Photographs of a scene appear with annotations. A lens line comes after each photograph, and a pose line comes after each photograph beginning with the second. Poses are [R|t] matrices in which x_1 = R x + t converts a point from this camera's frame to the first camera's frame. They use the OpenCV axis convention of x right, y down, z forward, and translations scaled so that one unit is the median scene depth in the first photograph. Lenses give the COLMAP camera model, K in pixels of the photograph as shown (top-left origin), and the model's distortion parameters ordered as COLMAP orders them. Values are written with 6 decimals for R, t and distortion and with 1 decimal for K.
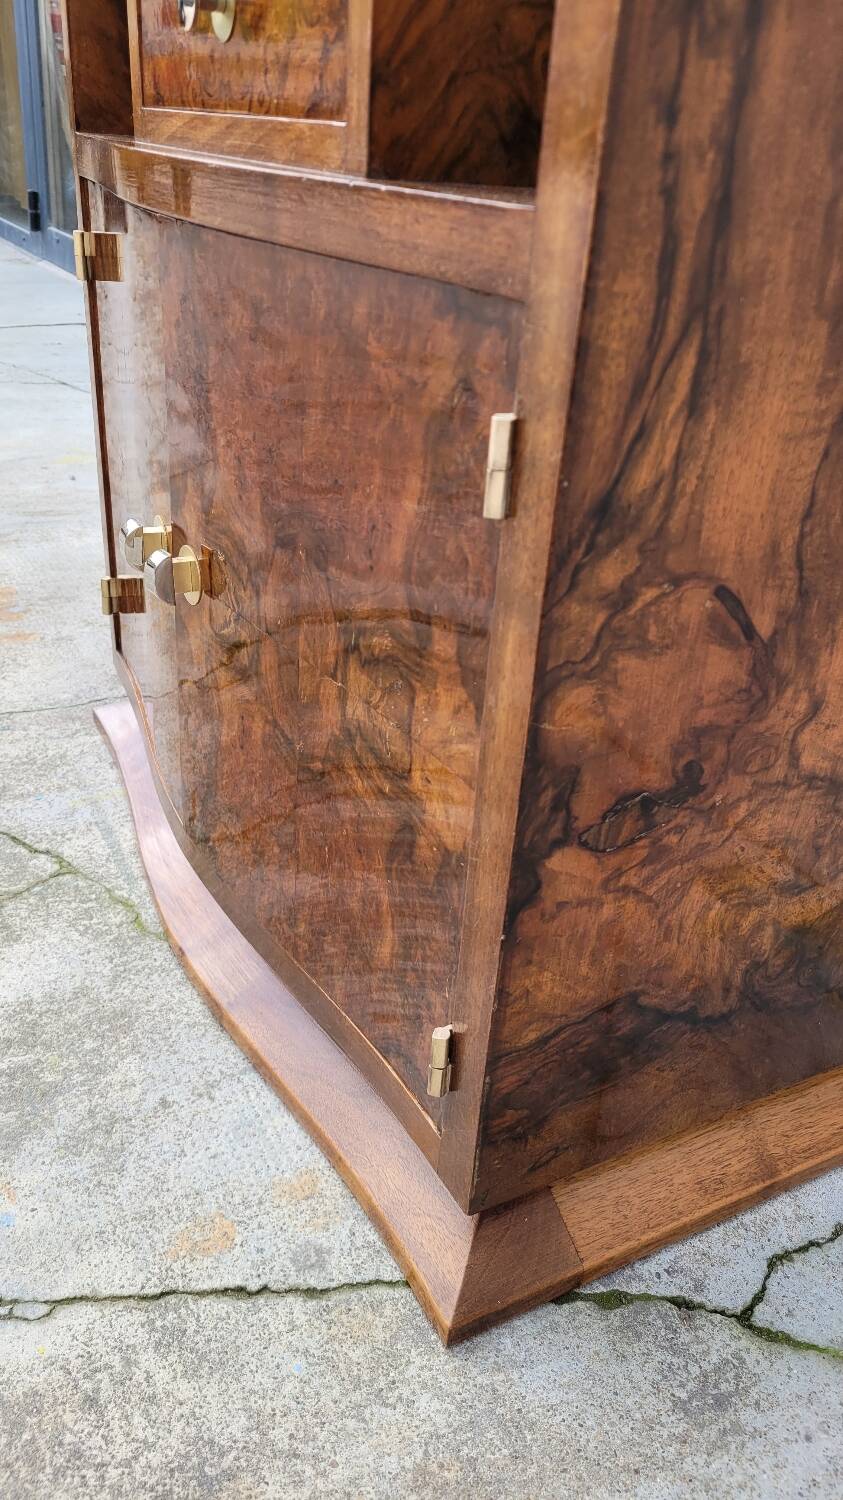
lens RADIAL K [[1145.8, 0, 423.0], [0, 1145.8, 773.5], [0, 0, 1]] dist [0.044569, -0.033598]
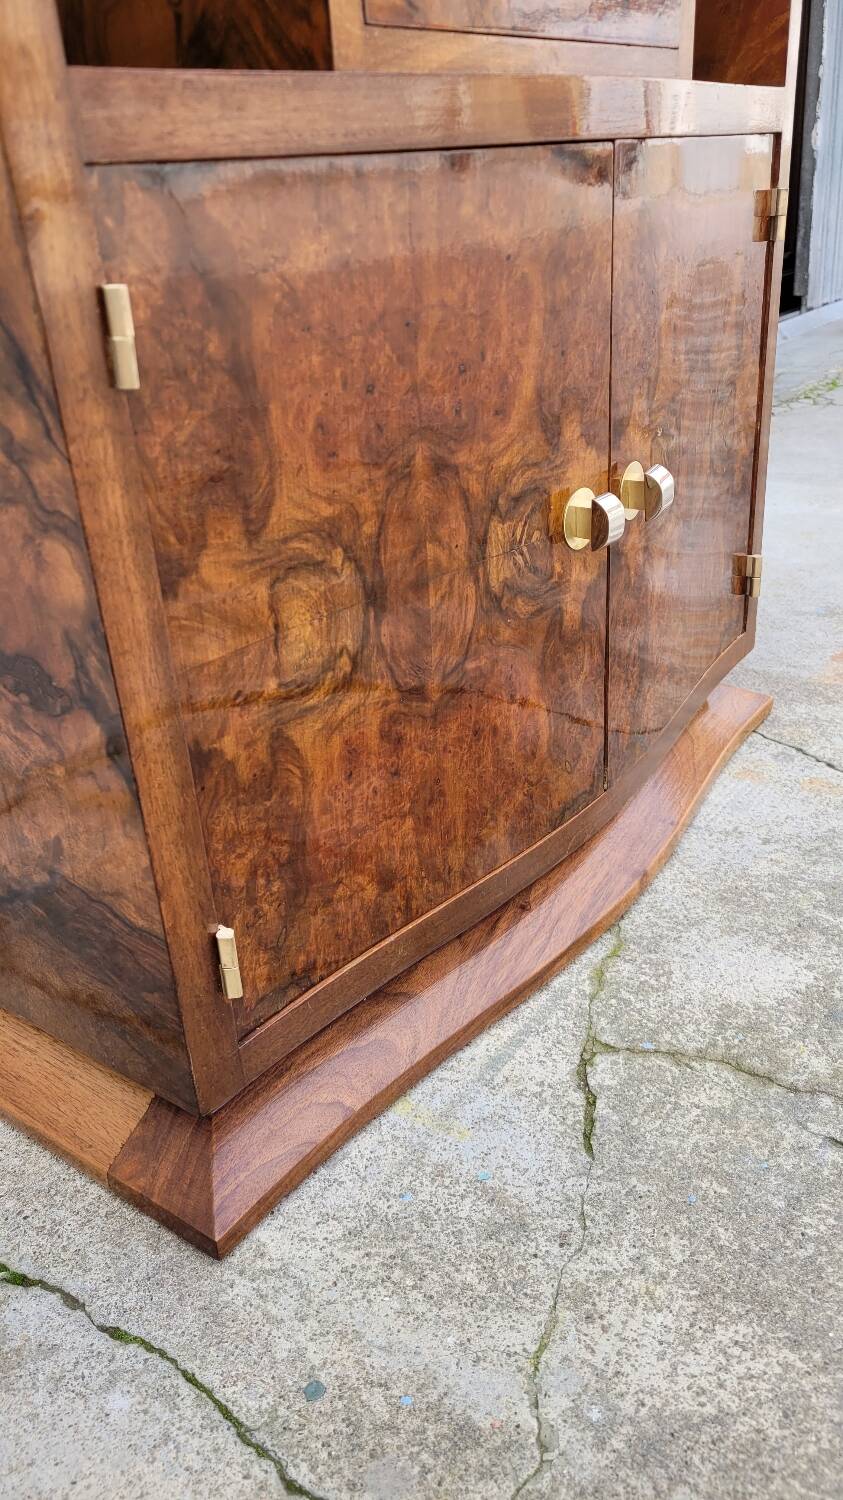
lens RADIAL K [[1145.8, 0, 449.3], [0, 1145.8, 744.8], [0, 0, 1]] dist [0.044569, -0.033598]
pose [[-0.462972, -0.433990, 0.772858, -1.177953], [0.458280, 0.629146, 0.627817, -0.867256], [-0.758707, 0.644848, -0.092388, 1.559421]]
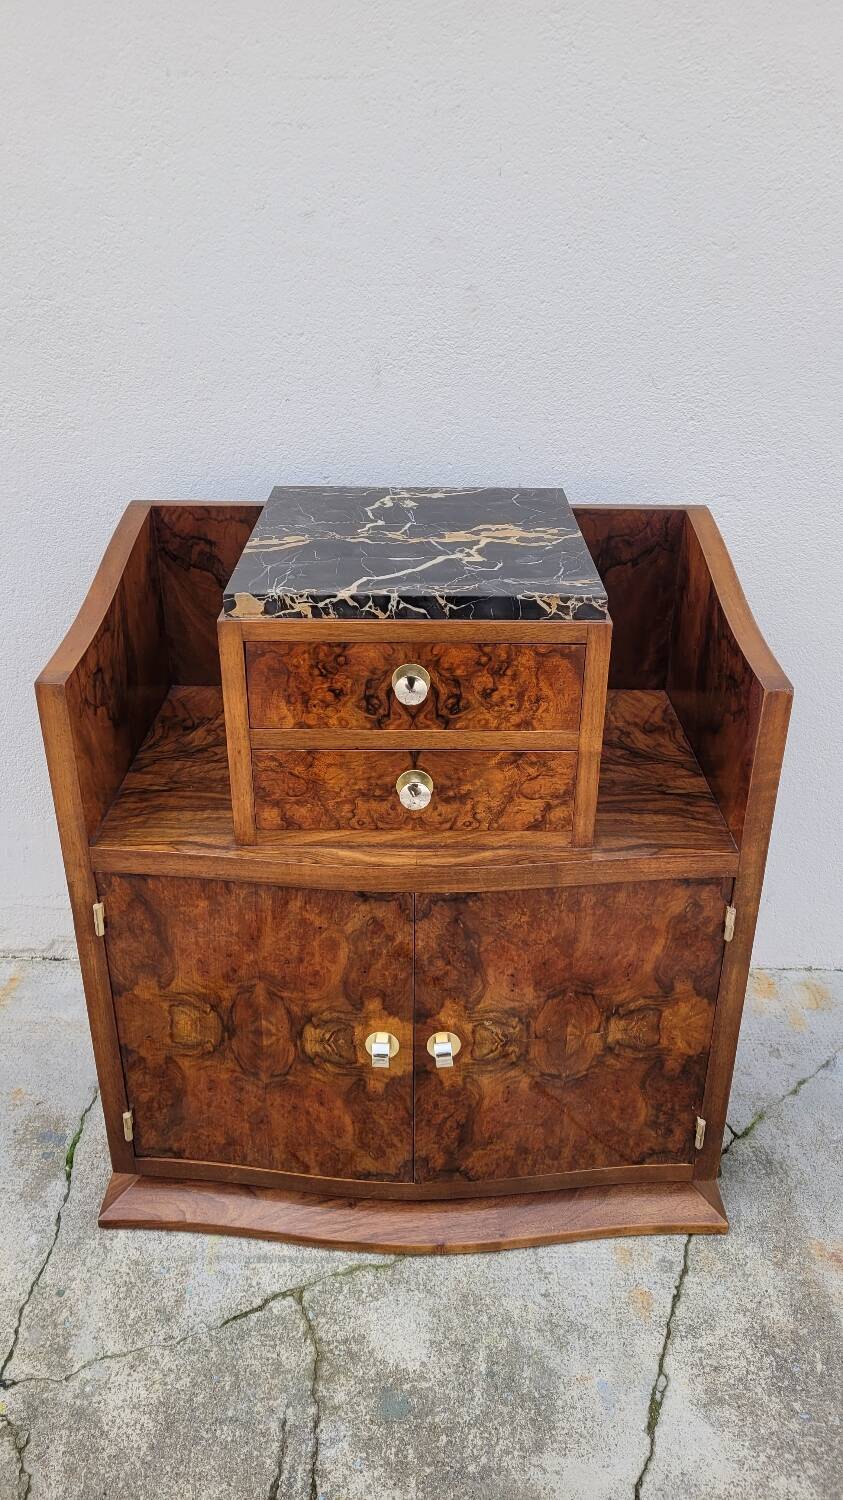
lens RADIAL K [[1145.8, 0, 425.7], [0, 1145.8, 741.0], [0, 0, 1]] dist [0.044569, -0.033598]
pose [[0.461754, -0.455656, 0.761026, -1.523486], [0.458409, 0.857099, 0.235039, -1.135102], [-0.759372, 0.240331, 0.604645, -0.174819]]
